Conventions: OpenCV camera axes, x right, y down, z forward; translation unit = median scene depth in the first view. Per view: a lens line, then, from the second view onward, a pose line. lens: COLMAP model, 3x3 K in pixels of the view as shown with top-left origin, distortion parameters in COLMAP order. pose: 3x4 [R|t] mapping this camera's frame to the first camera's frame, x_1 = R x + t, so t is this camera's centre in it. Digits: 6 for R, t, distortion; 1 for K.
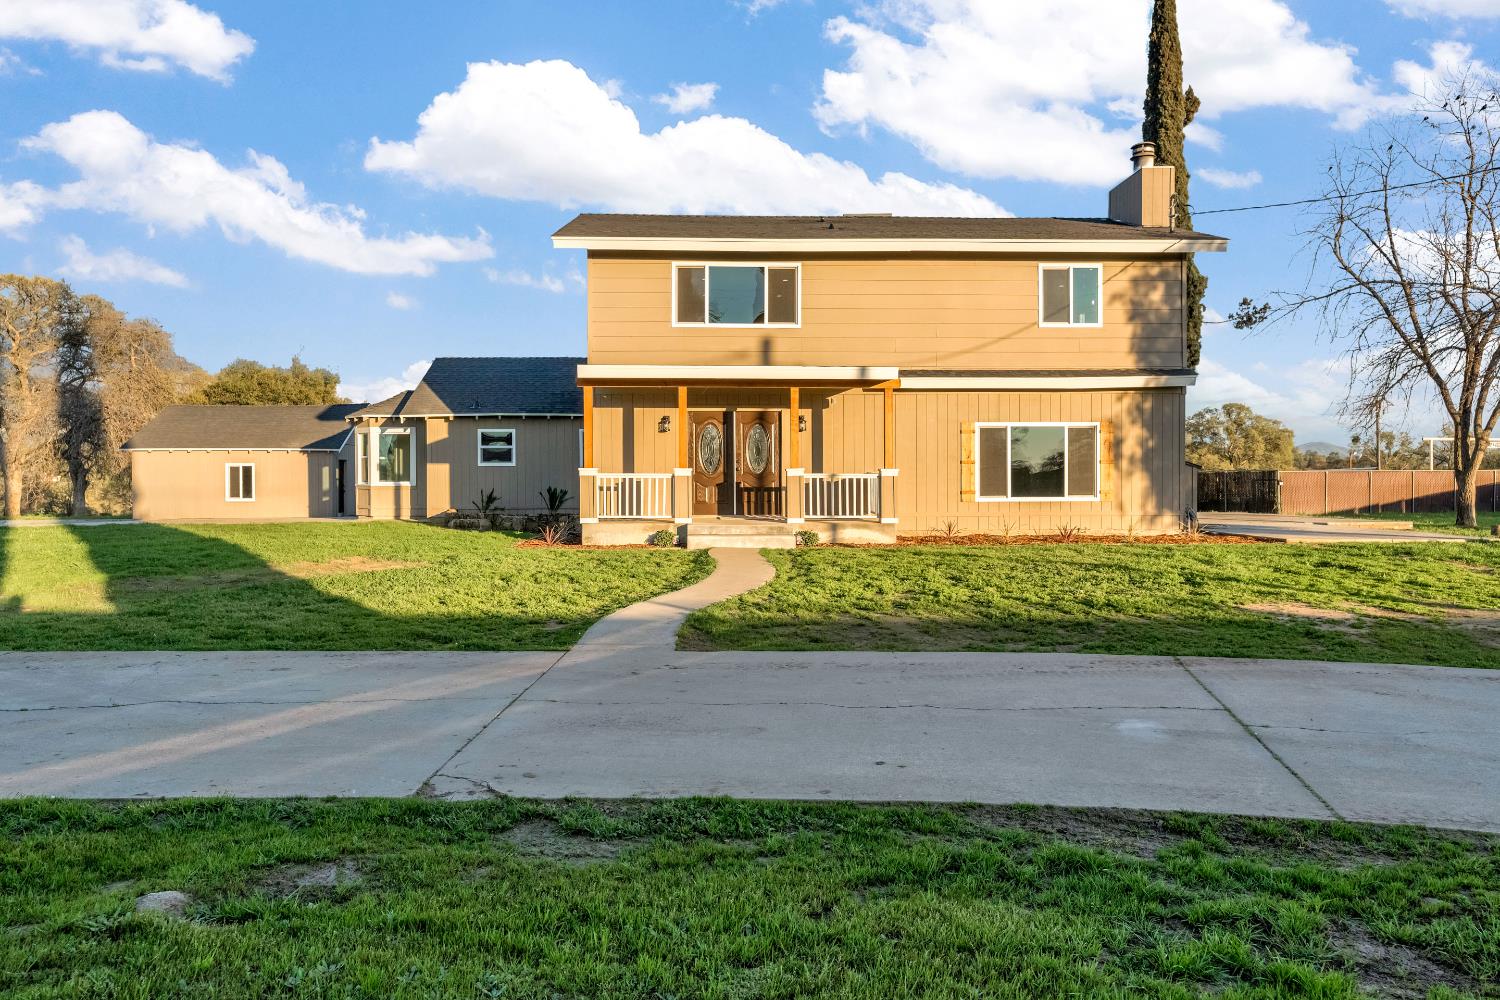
lens RADIAL K [[1043.9, 0, 747.2], [0, 1043.9, 502.3], [0, 0, 1]] dist [0.001715, -0.001606]
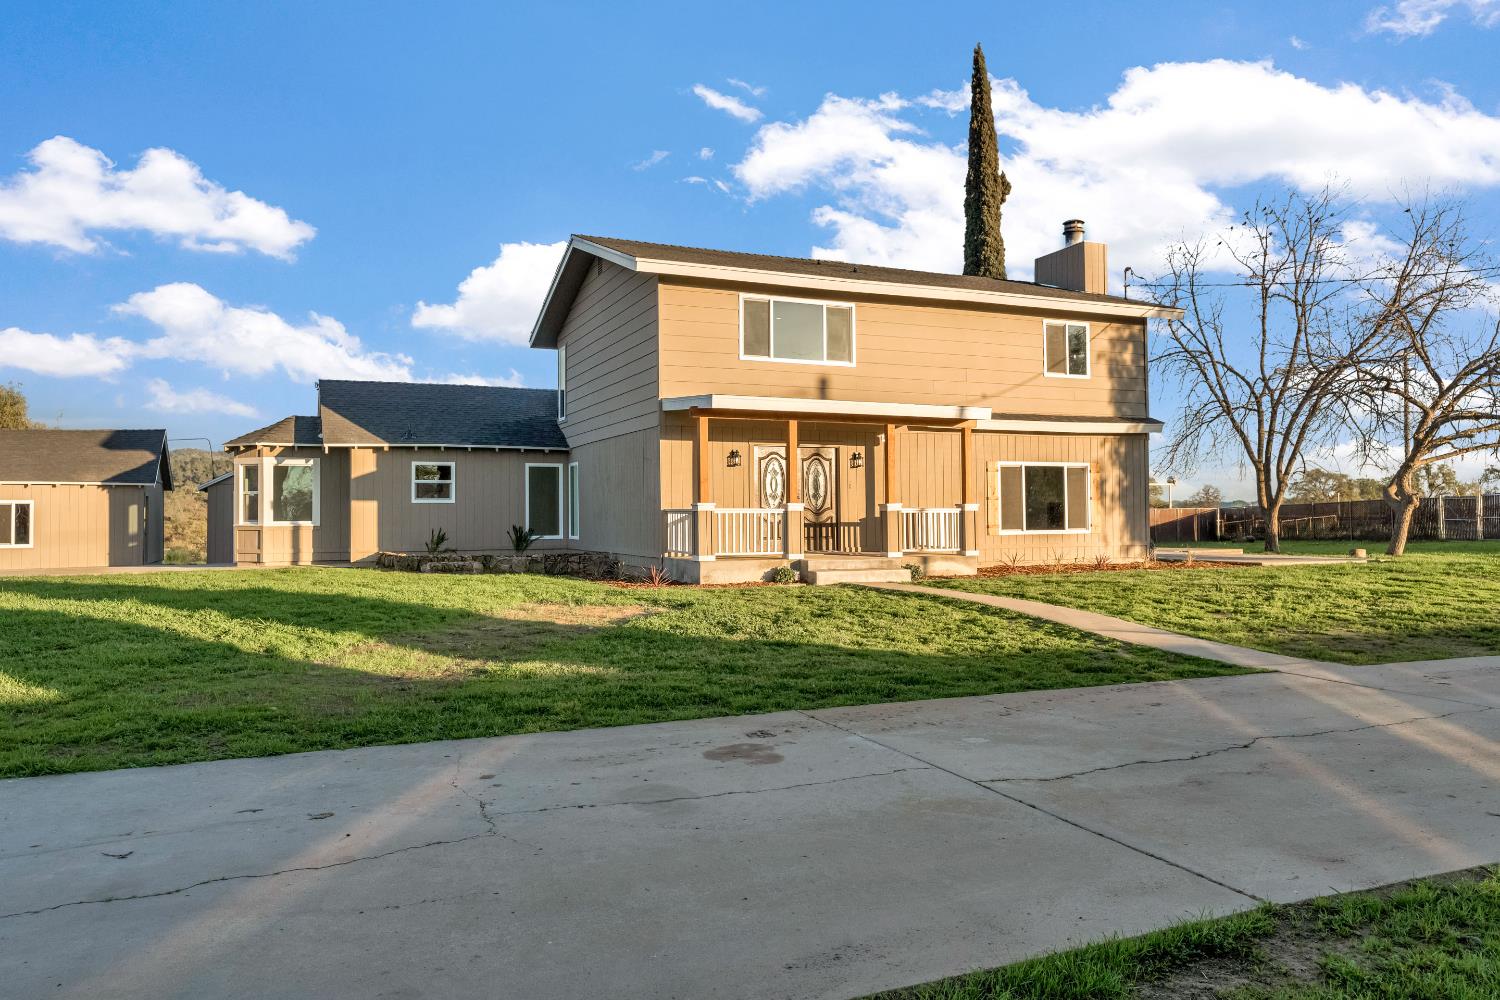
lens RADIAL K [[1043.9, 0, 747.2], [0, 1043.9, 502.3], [0, 0, 1]] dist [0.001715, -0.001606]
pose [[0.930456, 0.001743, 0.366400, -0.419055], [0.013283, 0.999171, -0.038483, 0.003539], [-0.366163, 0.040674, 0.929661, 0.091693]]
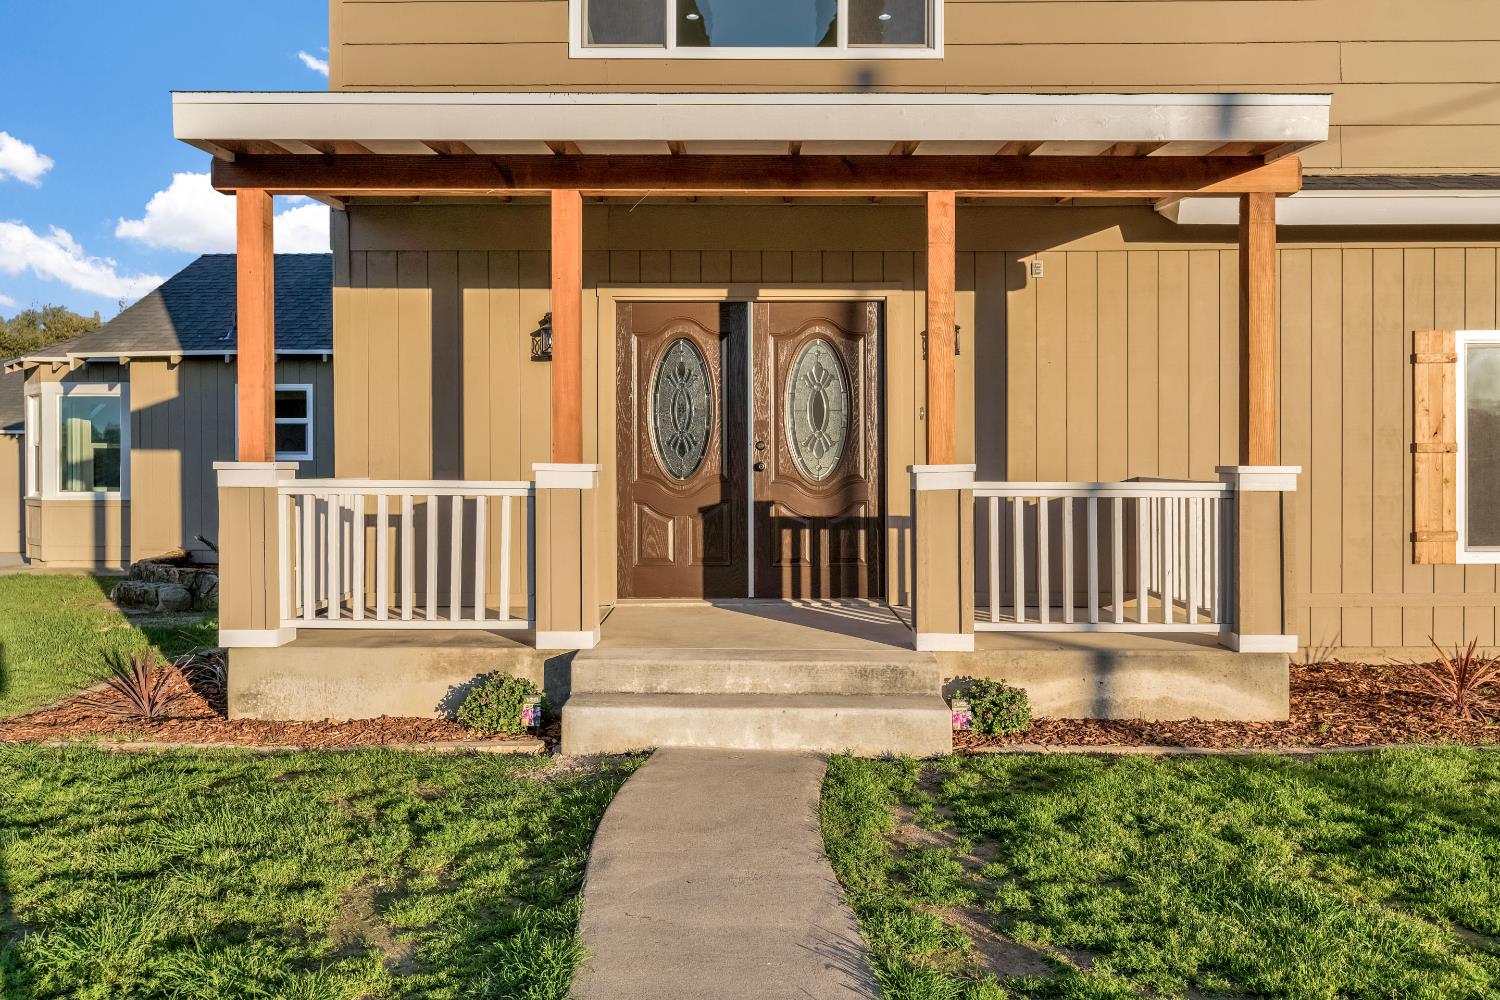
lens RADIAL K [[1222.0, 0, 750.0], [0, 1222.0, 500.0], [0, 0, 1]] dist [0.003294, 0.002130]
pose [[0.998882, 0.002748, -0.047183, 0.006982], [-0.003014, 0.999980, -0.005567, -0.018342], [0.047167, 0.005703, 0.998871, 0.590535]]
